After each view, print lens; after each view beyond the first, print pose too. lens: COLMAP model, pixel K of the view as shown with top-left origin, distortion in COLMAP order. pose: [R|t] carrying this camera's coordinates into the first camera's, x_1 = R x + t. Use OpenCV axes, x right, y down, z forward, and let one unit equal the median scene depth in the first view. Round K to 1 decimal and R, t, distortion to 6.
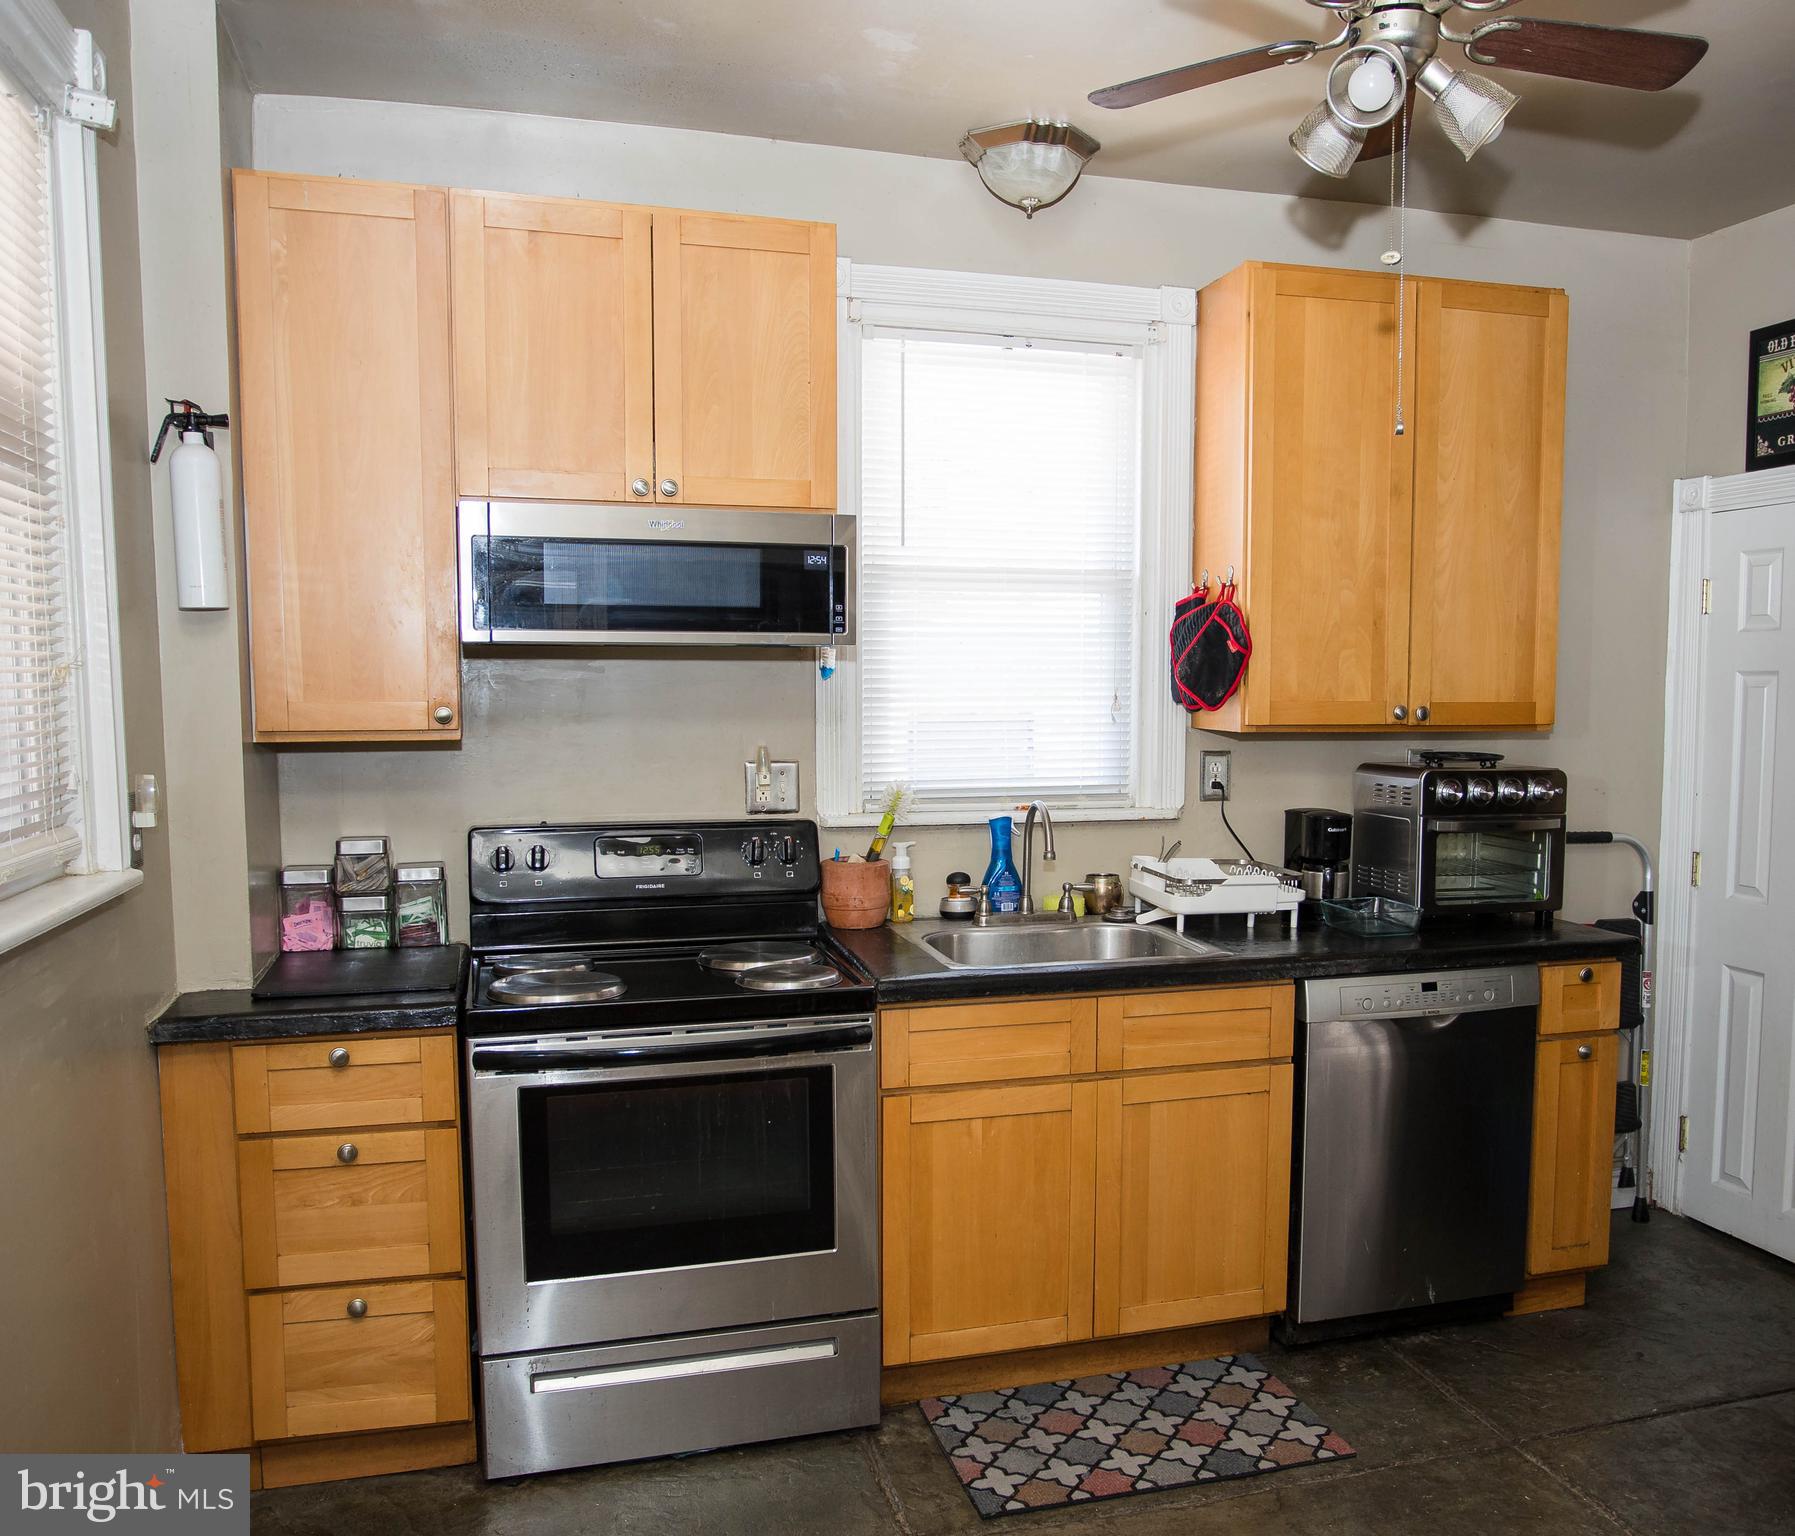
lens RADIAL K [[1507.1, 0, 983.1], [0, 1507.1, 833.0], [0, 0, 1]] dist [-0.070607, 0.049058]
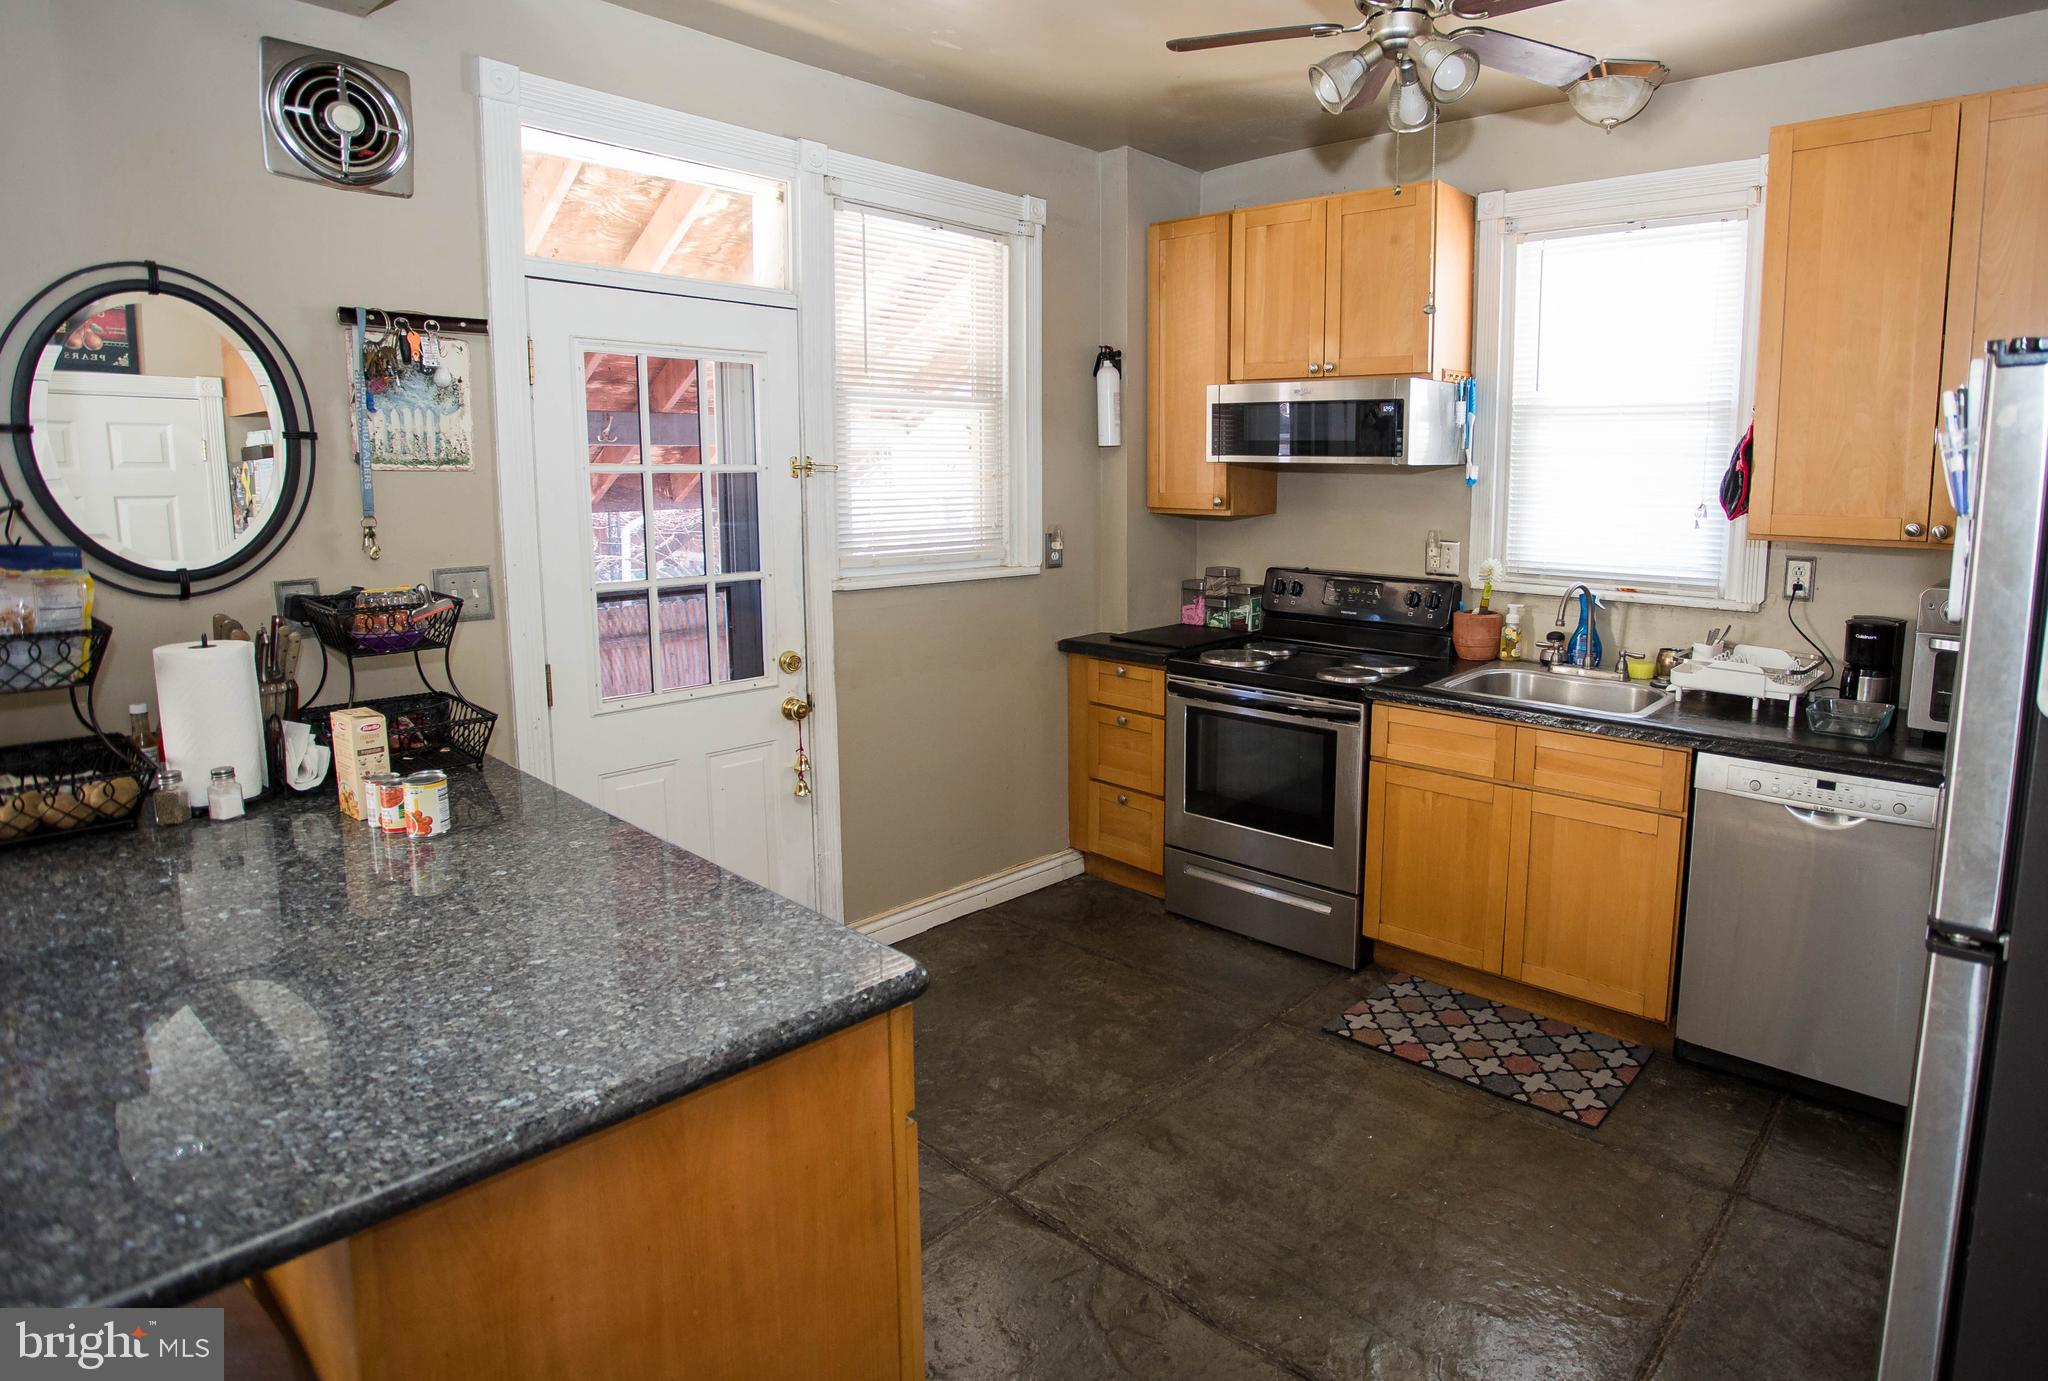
lens RADIAL K [[1153.5, 0, 1211.7], [0, 1153.5, 628.6], [0, 0, 1]] dist [-0.051658, 0.003057]
pose [[0.562326, 0.118503, -0.818380, 0.761385], [-0.092284, 0.992489, 0.080305, -0.035913], [0.821750, 0.030366, 0.569039, 0.185766]]
